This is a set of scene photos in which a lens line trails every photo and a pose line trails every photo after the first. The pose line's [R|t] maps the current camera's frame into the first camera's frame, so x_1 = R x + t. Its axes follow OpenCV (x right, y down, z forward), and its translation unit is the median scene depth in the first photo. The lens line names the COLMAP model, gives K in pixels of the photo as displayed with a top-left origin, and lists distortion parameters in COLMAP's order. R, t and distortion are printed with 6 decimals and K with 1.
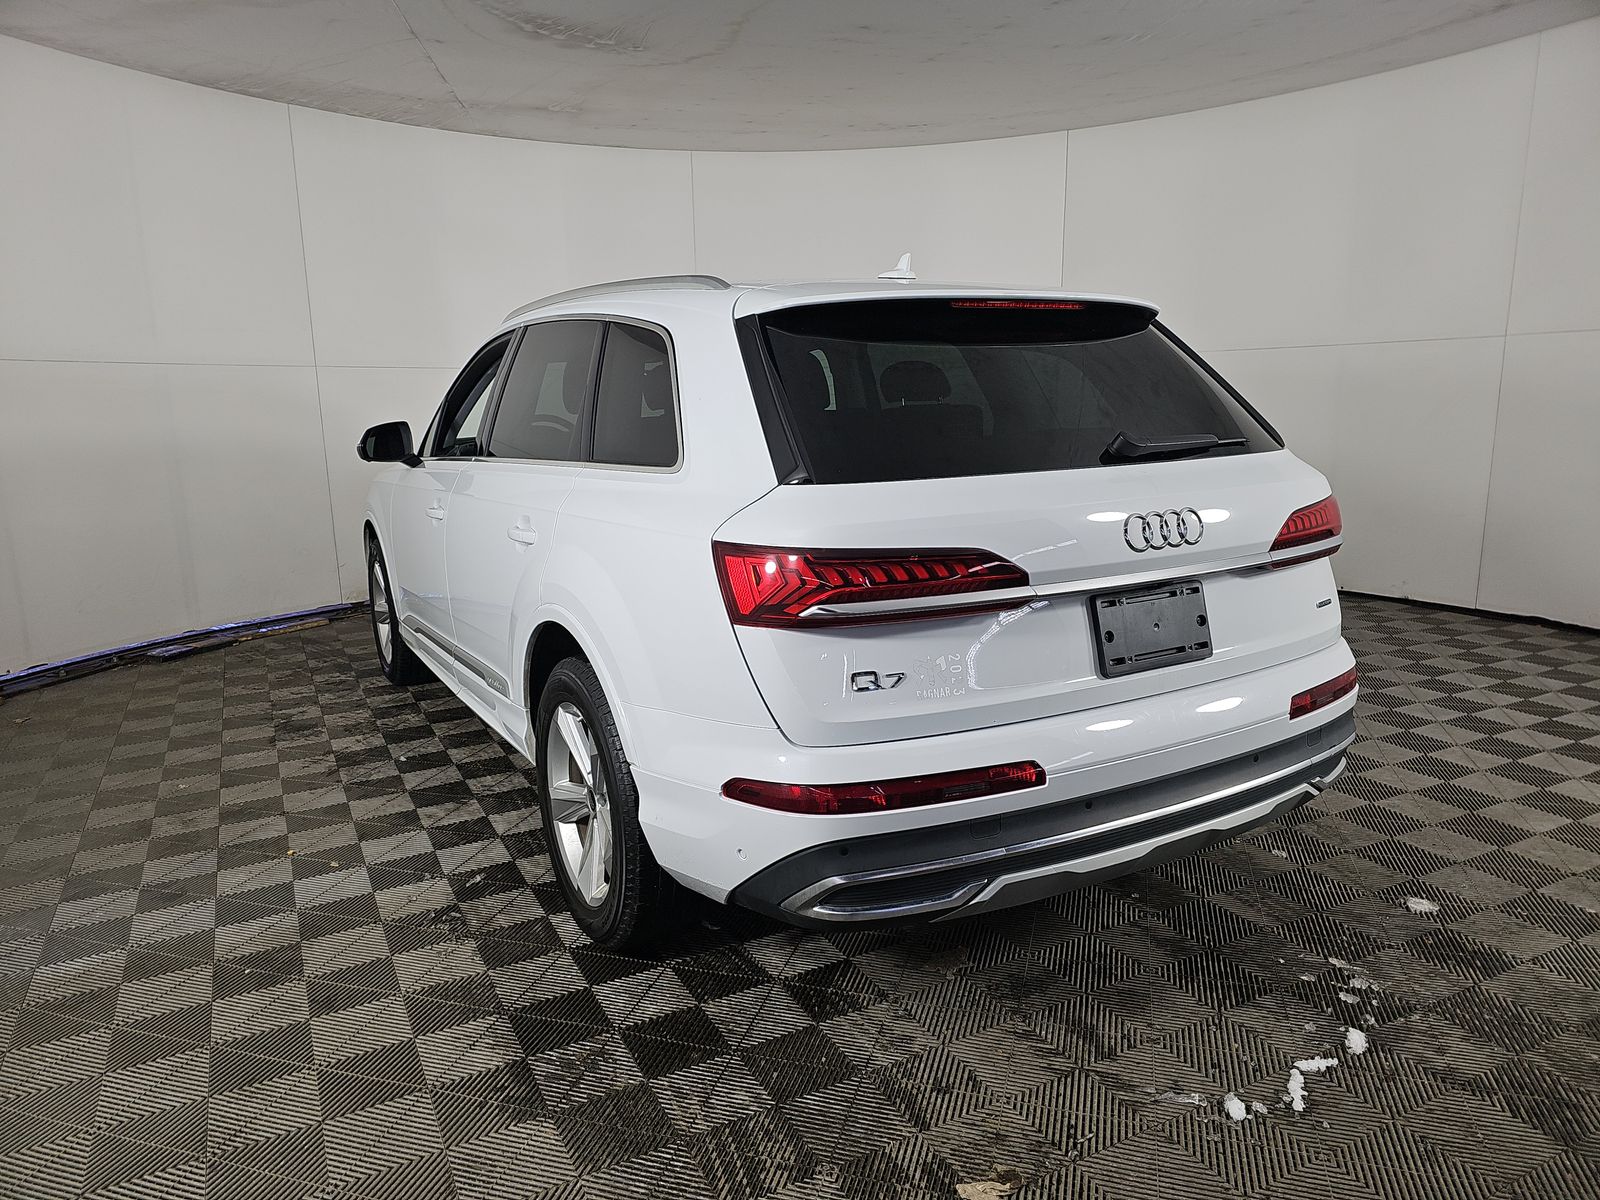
lens RADIAL K [[1080.5, 0, 800.7], [0, 1080.5, 604.7], [0, 0, 1]] dist [0.024700, -0.041324]
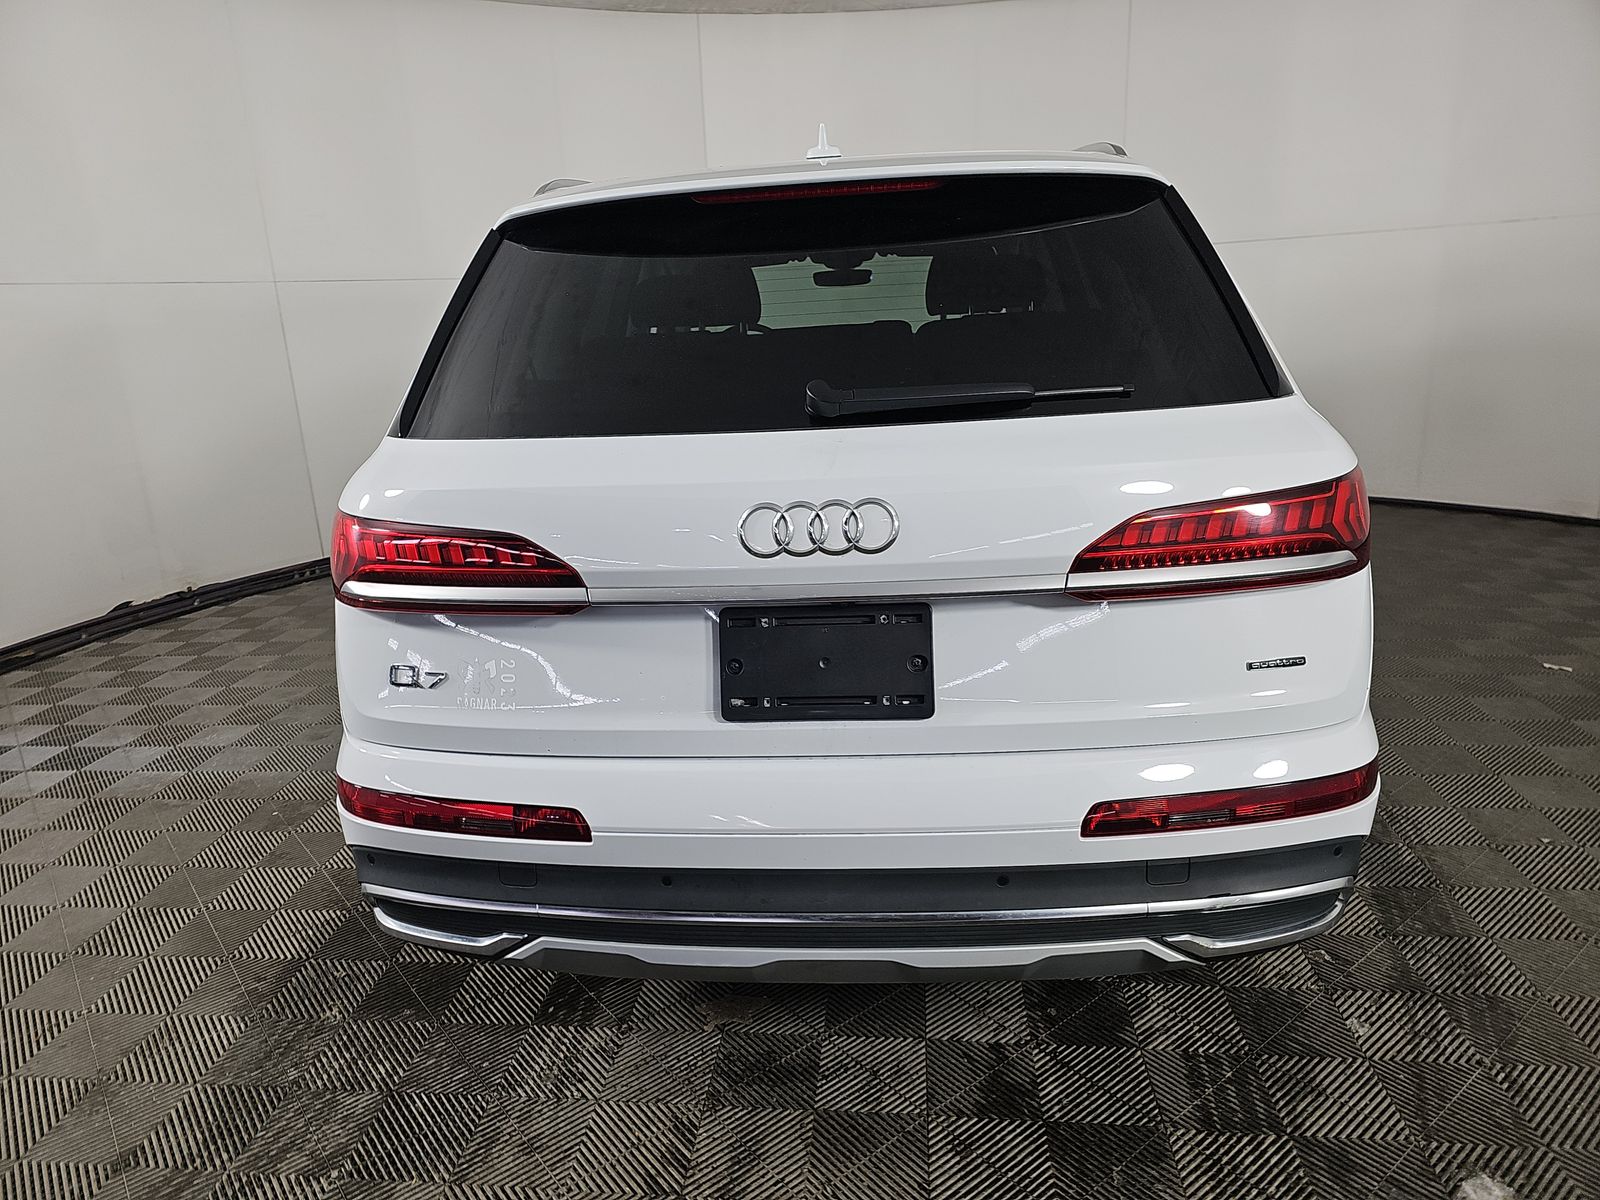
lens RADIAL K [[1080.5, 0, 797.3], [0, 1080.5, 597.0], [0, 0, 1]] dist [0.024700, -0.041324]
pose [[0.814743, 0.131331, -0.564754, 0.714146], [-0.074170, 0.989615, 0.123129, -0.109160], [0.575059, -0.058431, 0.816022, 0.426231]]
